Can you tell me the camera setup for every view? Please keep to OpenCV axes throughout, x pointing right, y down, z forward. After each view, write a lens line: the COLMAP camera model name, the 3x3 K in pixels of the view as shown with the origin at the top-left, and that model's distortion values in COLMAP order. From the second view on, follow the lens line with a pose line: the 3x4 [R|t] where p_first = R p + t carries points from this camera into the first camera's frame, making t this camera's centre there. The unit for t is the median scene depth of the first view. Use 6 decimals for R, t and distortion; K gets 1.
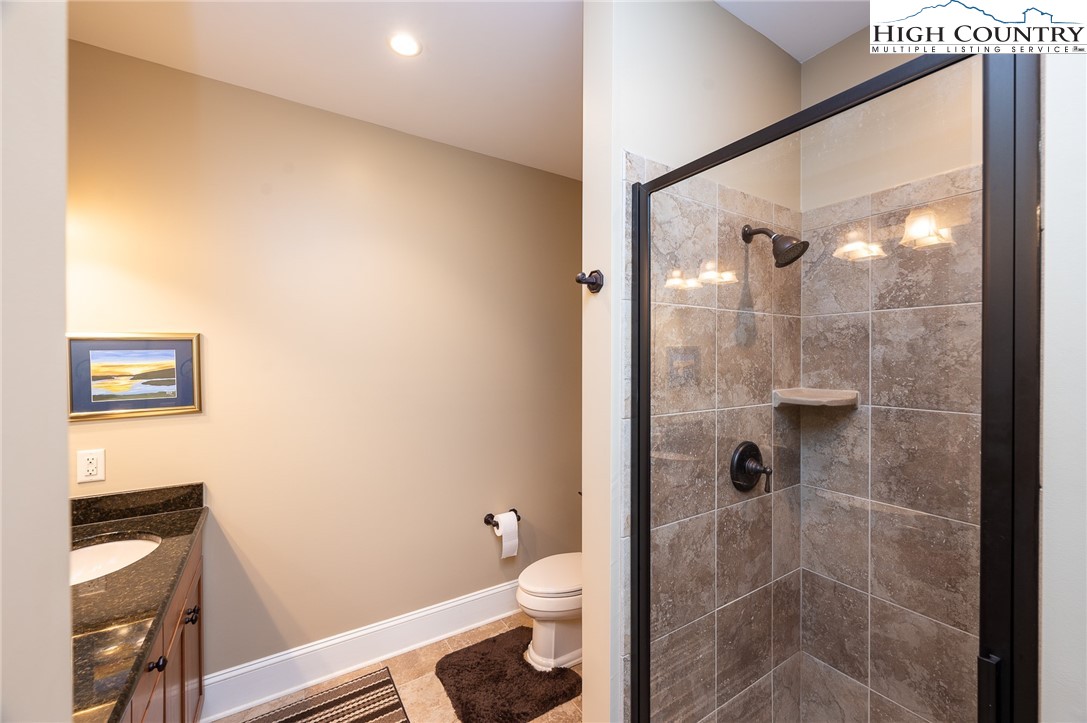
lens RADIAL K [[430.8, 0, 546.4], [0, 430.8, 359.4], [0, 0, 1]] dist [0.000150, -0.000128]
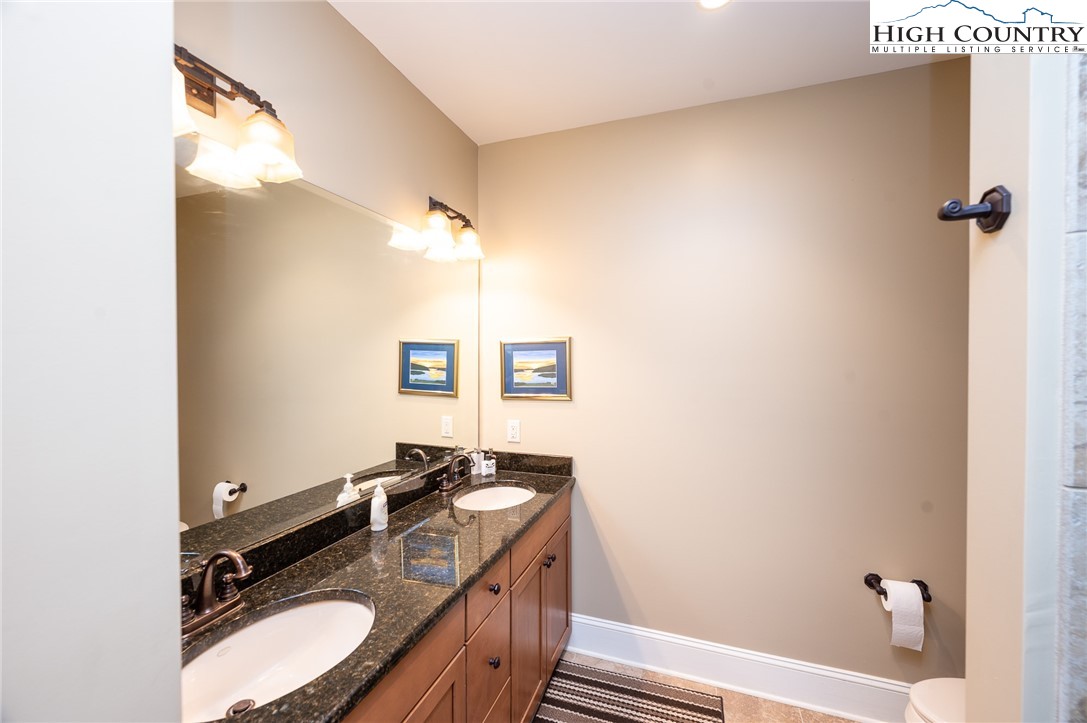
lens RADIAL K [[430.8, 0, 546.4], [0, 430.8, 359.4], [0, 0, 1]] dist [0.000150, -0.000128]
pose [[0.617458, 0.004908, -0.786589, 0.137188], [-0.005214, 0.999984, 0.002147, 0.002414], [0.786587, 0.002776, 0.617473, 0.180028]]
